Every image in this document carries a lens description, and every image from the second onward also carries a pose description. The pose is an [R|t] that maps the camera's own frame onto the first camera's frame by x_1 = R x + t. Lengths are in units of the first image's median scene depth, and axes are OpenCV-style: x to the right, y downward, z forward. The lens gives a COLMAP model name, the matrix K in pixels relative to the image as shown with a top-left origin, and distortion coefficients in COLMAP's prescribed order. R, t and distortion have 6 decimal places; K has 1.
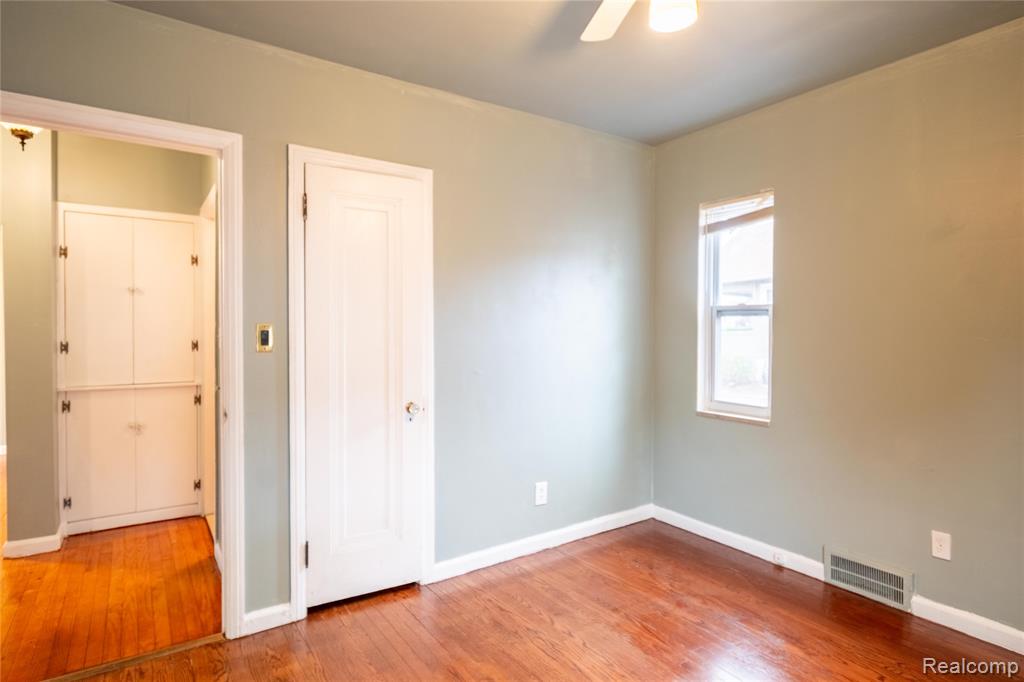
lens RADIAL K [[557.5, 0, 512.2], [0, 557.5, 334.8], [0, 0, 1]] dist [0.005849, 0.001689]
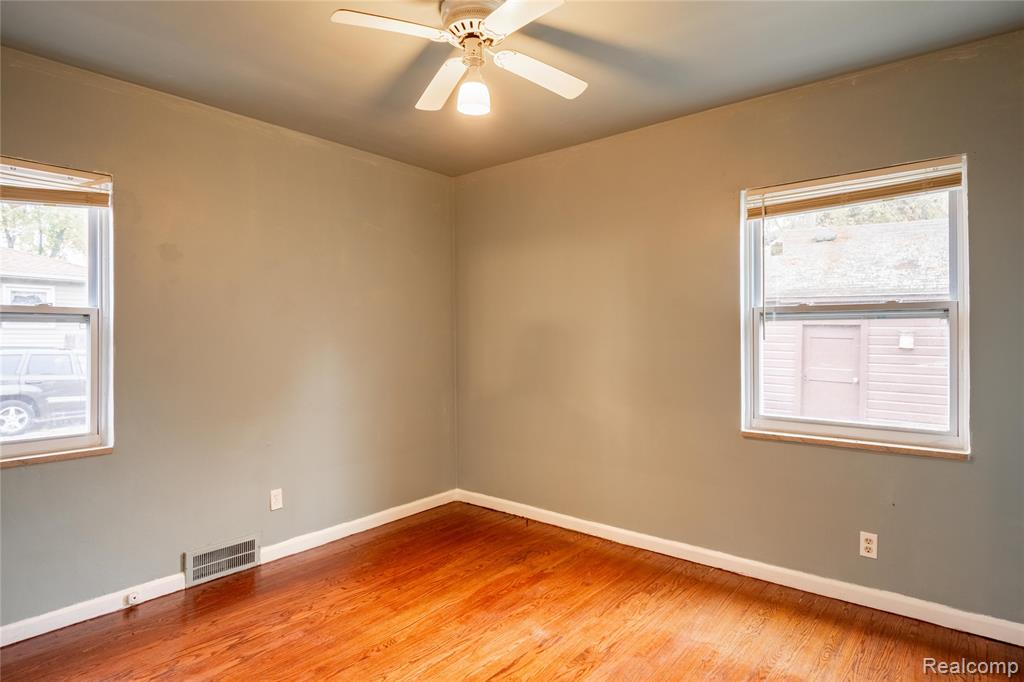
lens RADIAL K [[557.5, 0, 513.0], [0, 557.5, 340.9], [0, 0, 1]] dist [0.005849, 0.001689]
pose [[-0.261728, -0.009474, 0.965095, -0.553542], [0.021727, 0.999641, 0.015705, -0.006391], [-0.964897, 0.025079, -0.261428, 0.676398]]
